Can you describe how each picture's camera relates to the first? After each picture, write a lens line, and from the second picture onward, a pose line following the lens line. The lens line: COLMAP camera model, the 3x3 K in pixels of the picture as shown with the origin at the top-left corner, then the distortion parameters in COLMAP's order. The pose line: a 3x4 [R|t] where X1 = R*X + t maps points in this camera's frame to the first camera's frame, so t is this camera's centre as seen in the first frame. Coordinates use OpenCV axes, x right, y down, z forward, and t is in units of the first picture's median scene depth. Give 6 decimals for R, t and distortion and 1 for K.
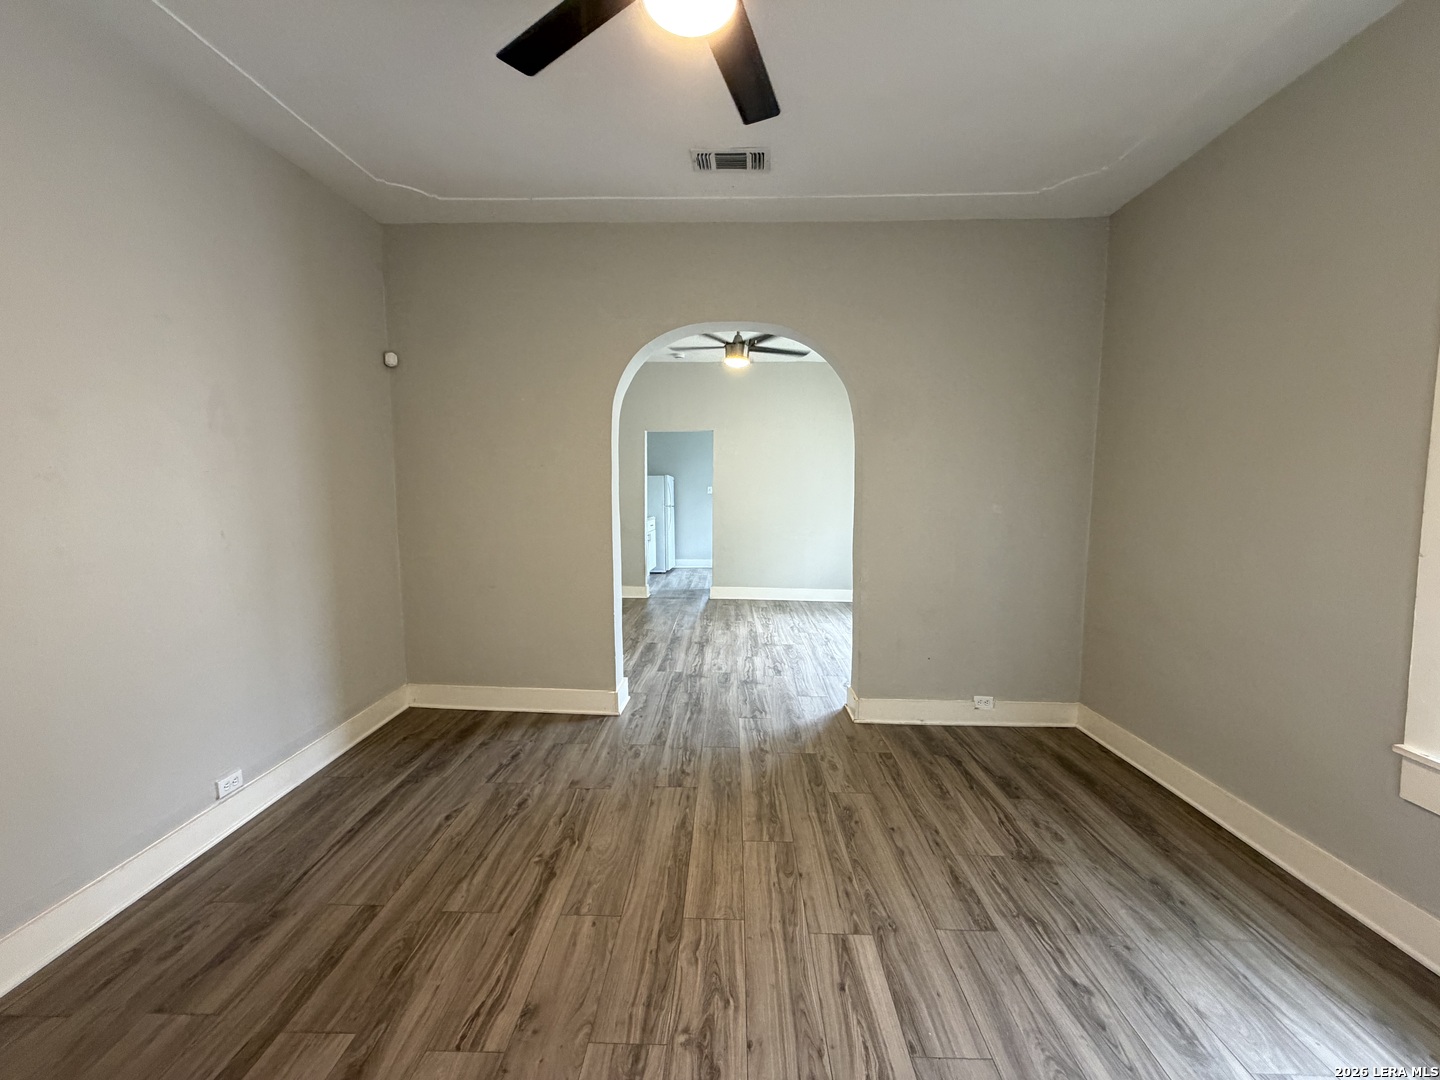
lens RADIAL K [[573.0, 0, 718.3], [0, 573.0, 535.9], [0, 0, 1]] dist [-0.000100, 0.000018]
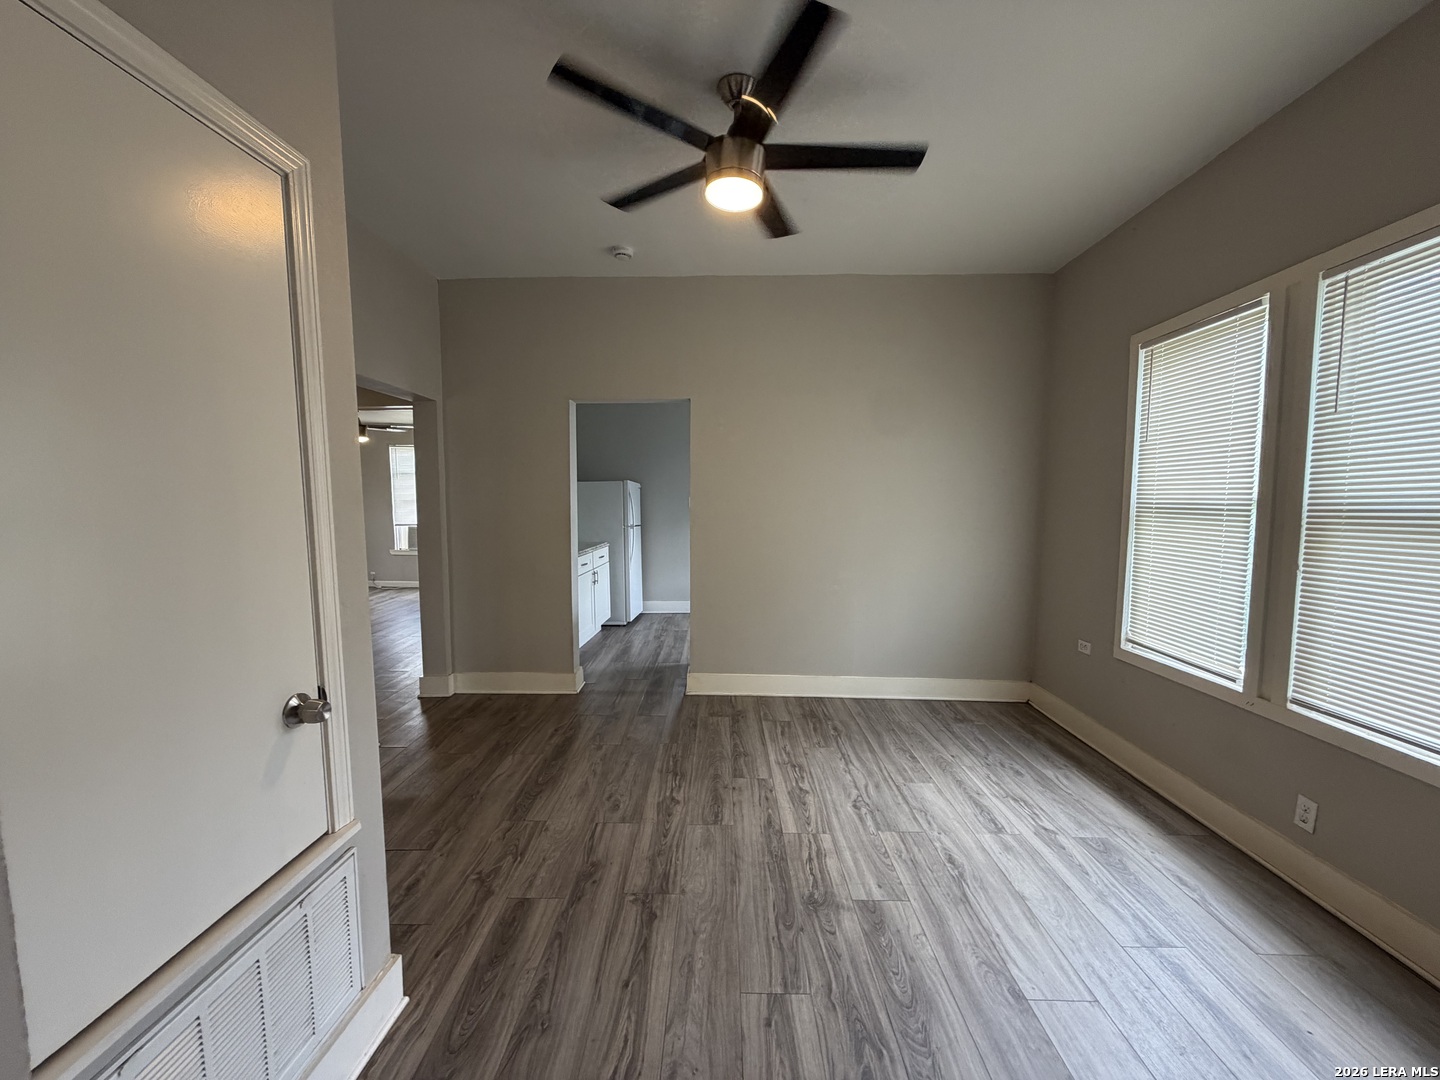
lens RADIAL K [[573.0, 0, 715.8], [0, 573.0, 539.5], [0, 0, 1]] dist [-0.000100, 0.000018]
pose [[0.999941, -0.005263, 0.009472, 0.025673], [0.005349, 0.999945, -0.009063, -0.102362], [-0.009424, 0.009113, 0.999914, 1.095365]]
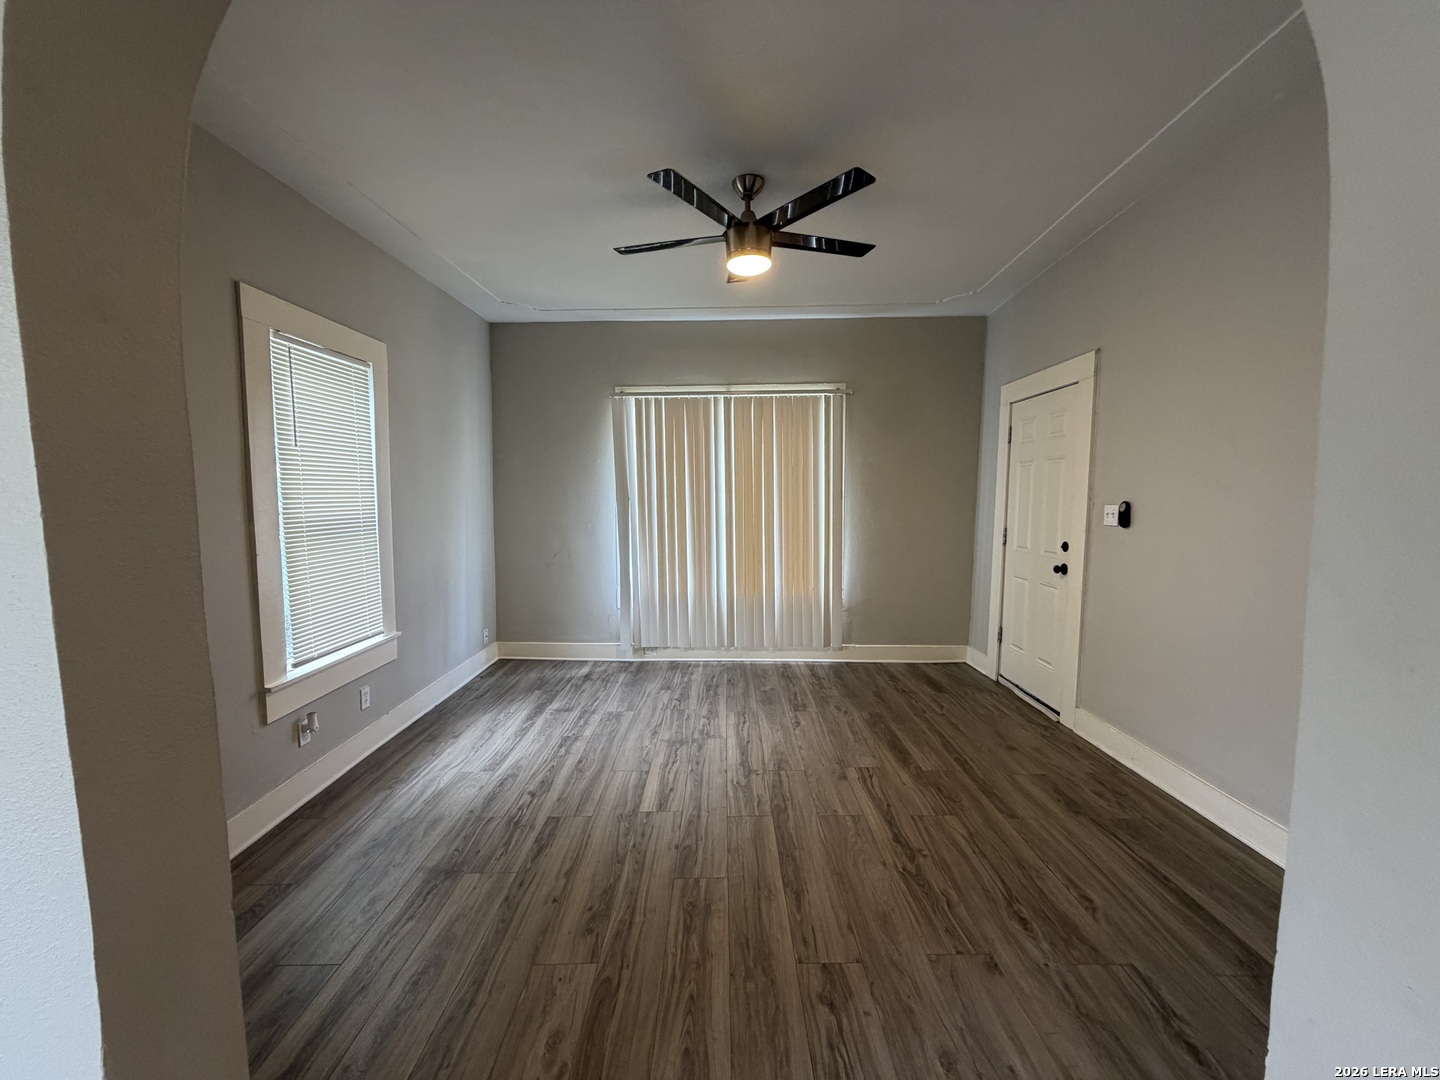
lens RADIAL K [[573.0, 0, 716.0], [0, 573.0, 542.7], [0, 0, 1]] dist [-0.000100, 0.000018]
pose [[-0.999742, 0.018681, -0.012954, 0.051999], [0.016110, 0.984247, 0.176062, -0.141350], [0.016039, 0.175808, -0.984294, 1.481155]]
